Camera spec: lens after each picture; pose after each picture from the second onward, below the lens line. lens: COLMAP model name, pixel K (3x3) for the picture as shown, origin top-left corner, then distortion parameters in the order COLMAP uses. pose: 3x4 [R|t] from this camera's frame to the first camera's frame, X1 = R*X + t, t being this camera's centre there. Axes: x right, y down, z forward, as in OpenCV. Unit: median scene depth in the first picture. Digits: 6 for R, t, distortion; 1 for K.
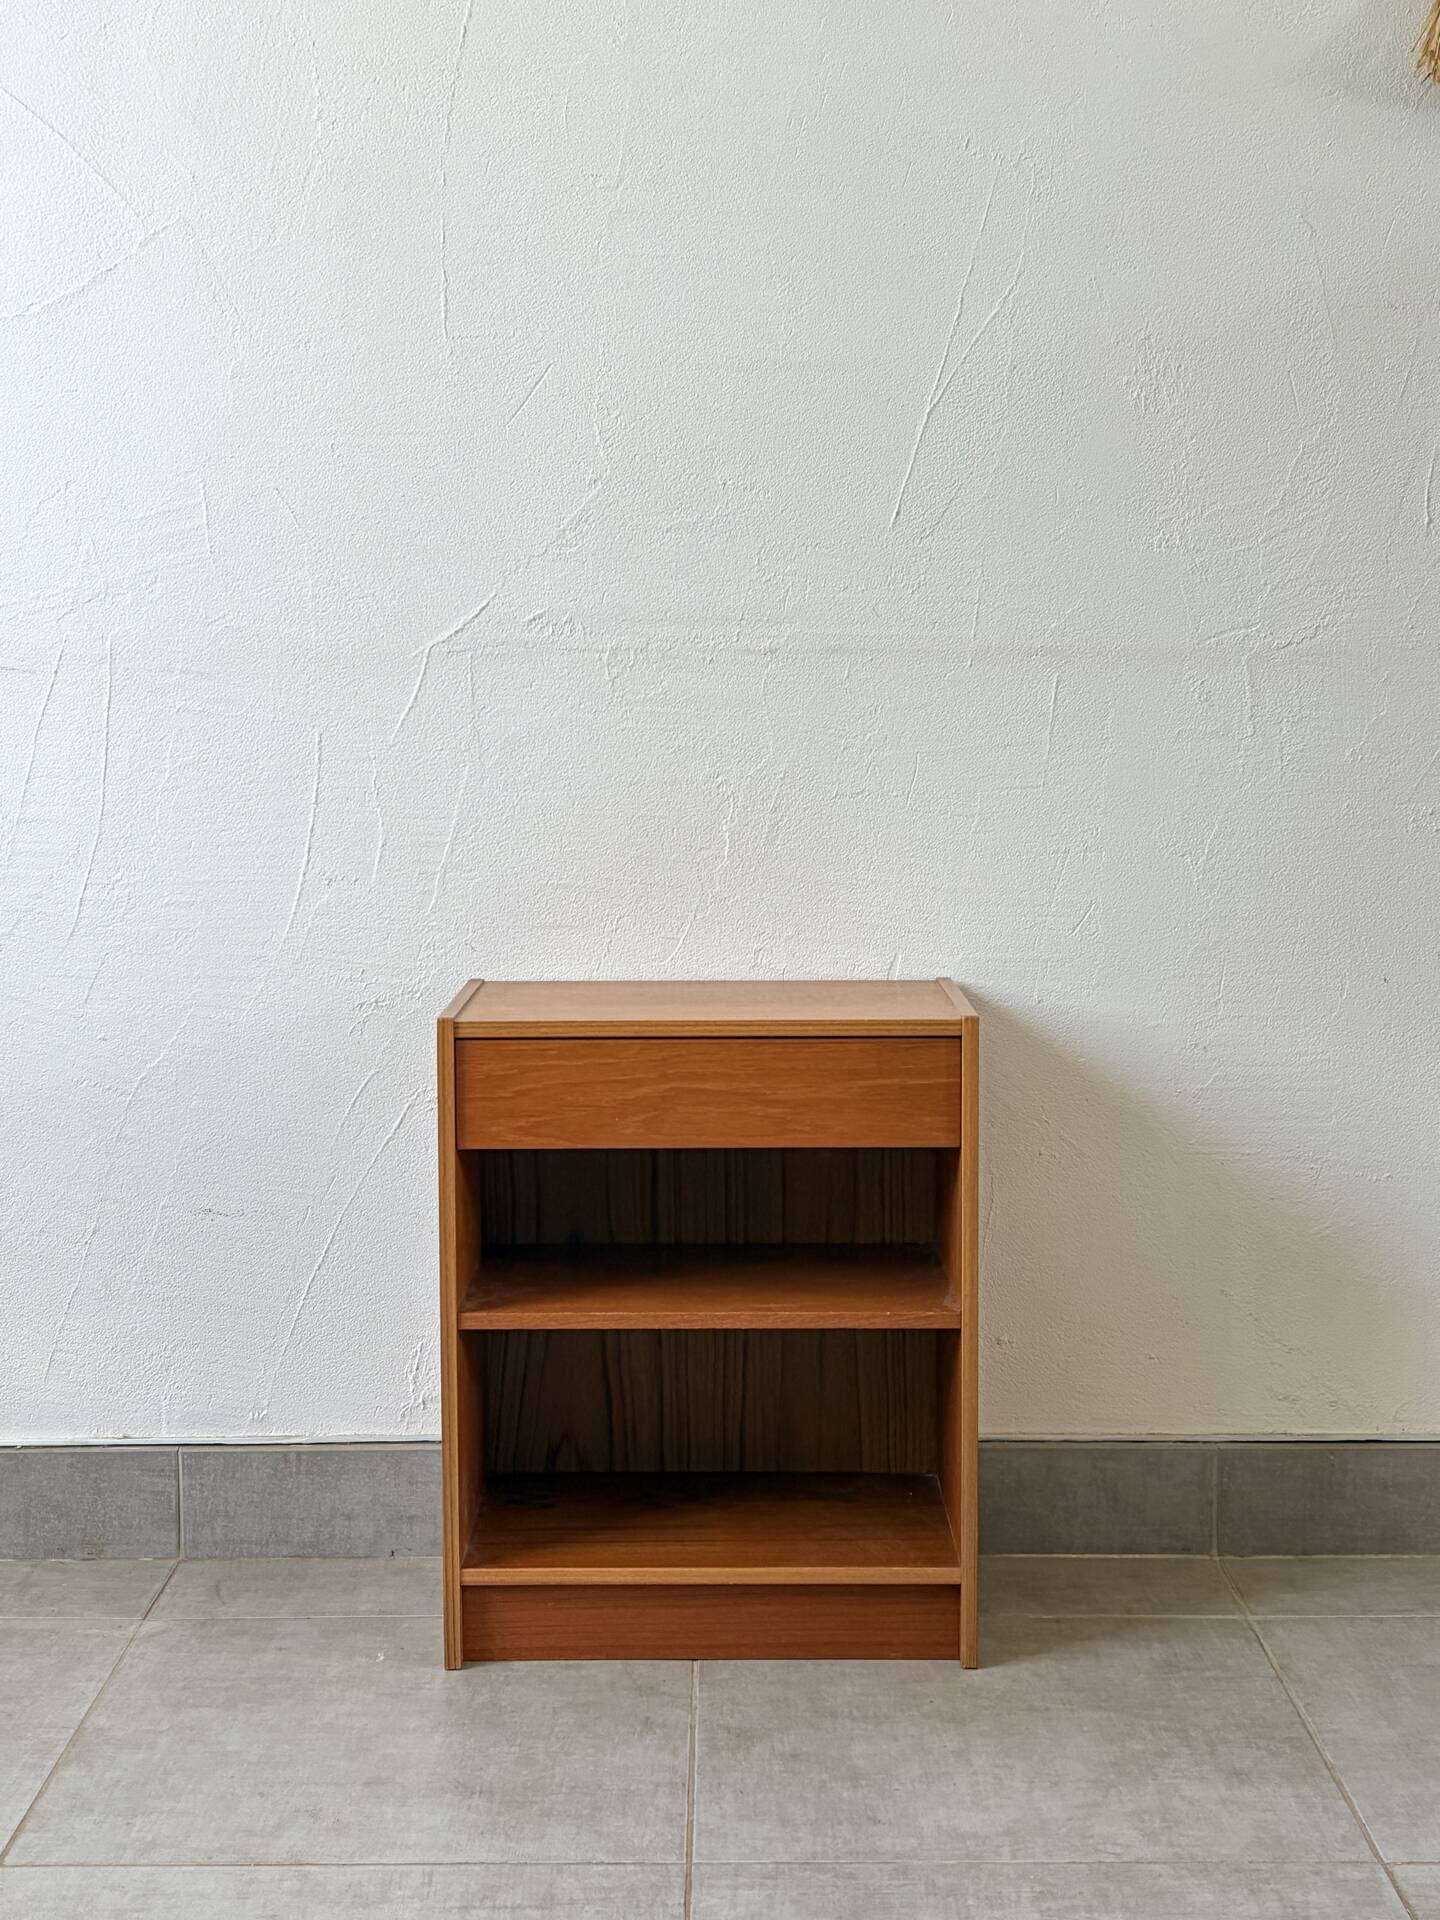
lens RADIAL K [[2718.7, 0, 706.2], [0, 2718.7, 942.8], [0, 0, 1]] dist [0.096738, 0.000000]
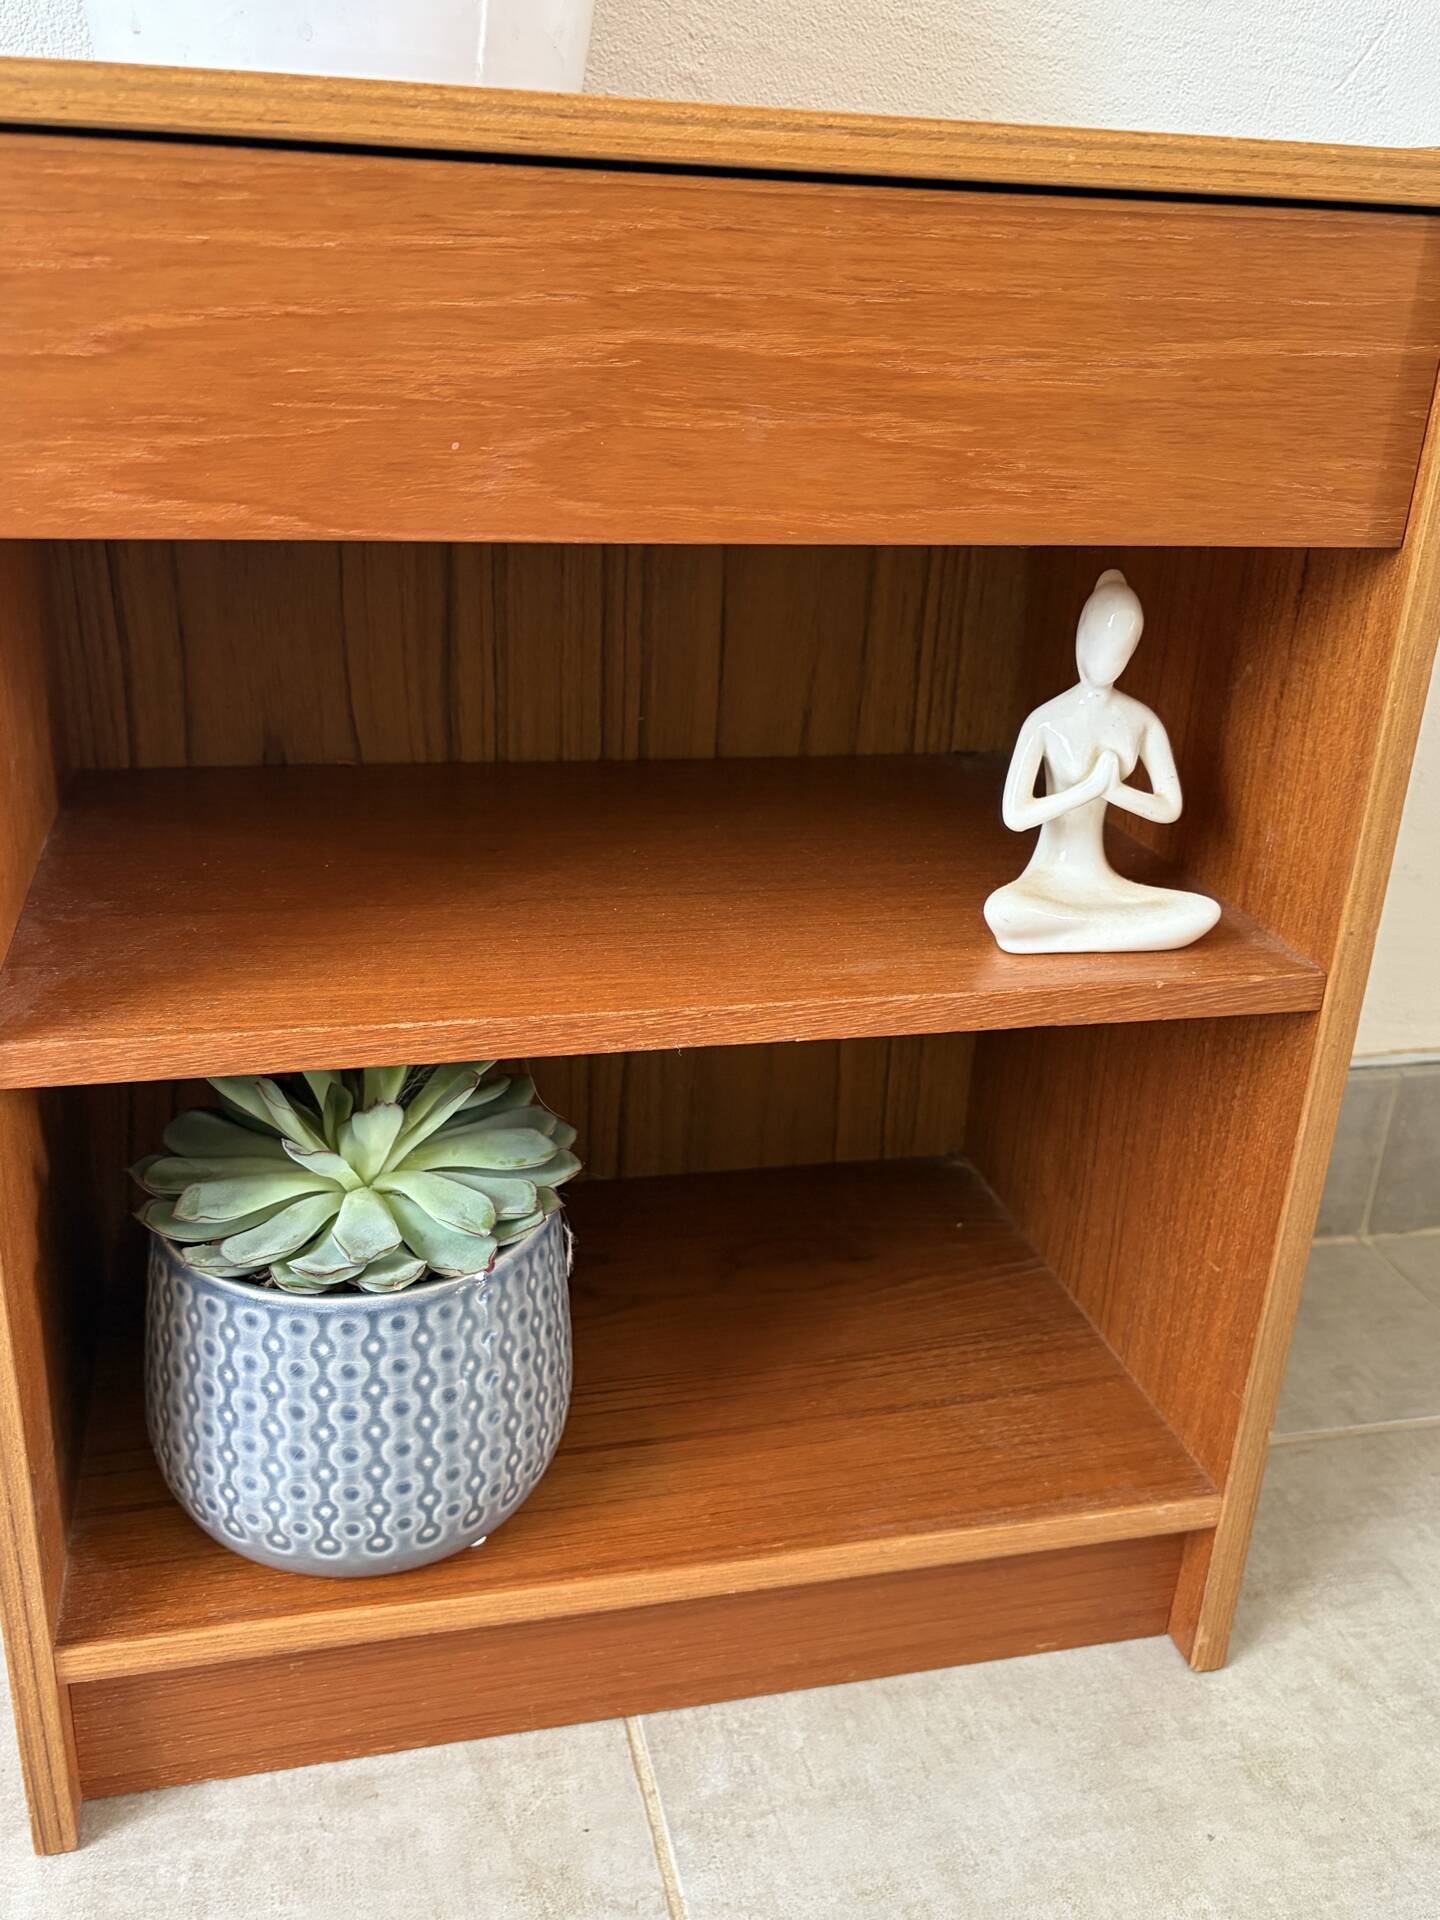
lens RADIAL K [[1713.9, 0, 704.8], [0, 1713.9, 966.5], [0, 0, 1]] dist [0.014039, 0.005025]
pose [[0.970188, -0.047435, 0.237665, -0.053358], [-0.024979, 0.955863, 0.292749, 0.061899], [-0.241062, -0.289959, 0.926182, 0.772155]]
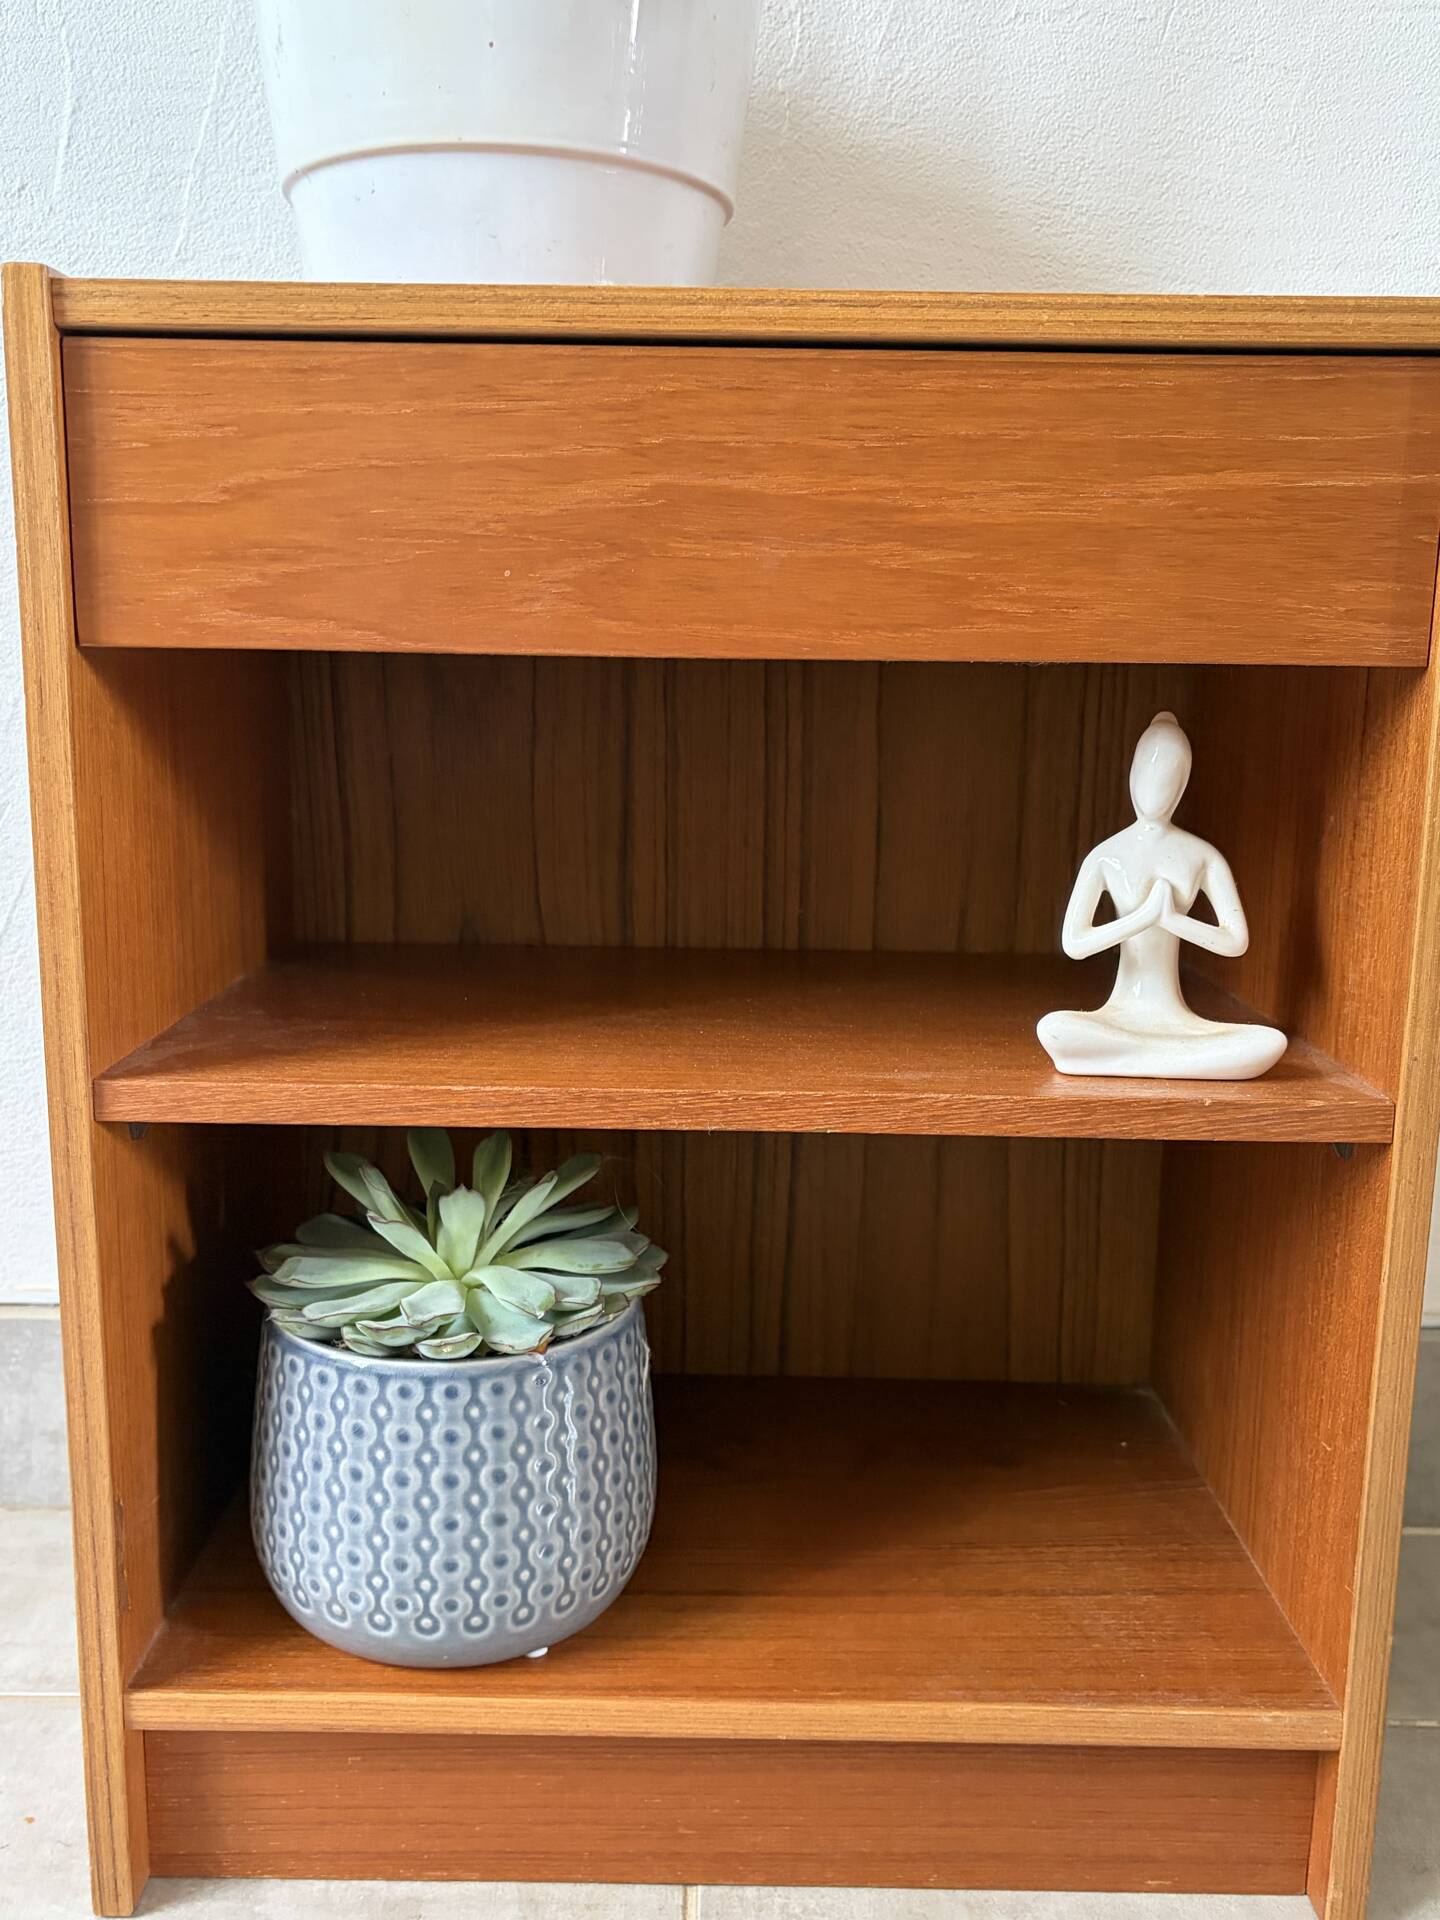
lens RADIAL K [[1713.9, 0, 710.4], [0, 1713.9, 967.3], [0, 0, 1]] dist [0.014039, 0.005025]
pose [[0.999787, 0.018881, 0.008390, -0.005940], [-0.019503, 0.996470, 0.081654, 0.096289], [-0.006818, -0.081800, 0.996625, 0.742478]]
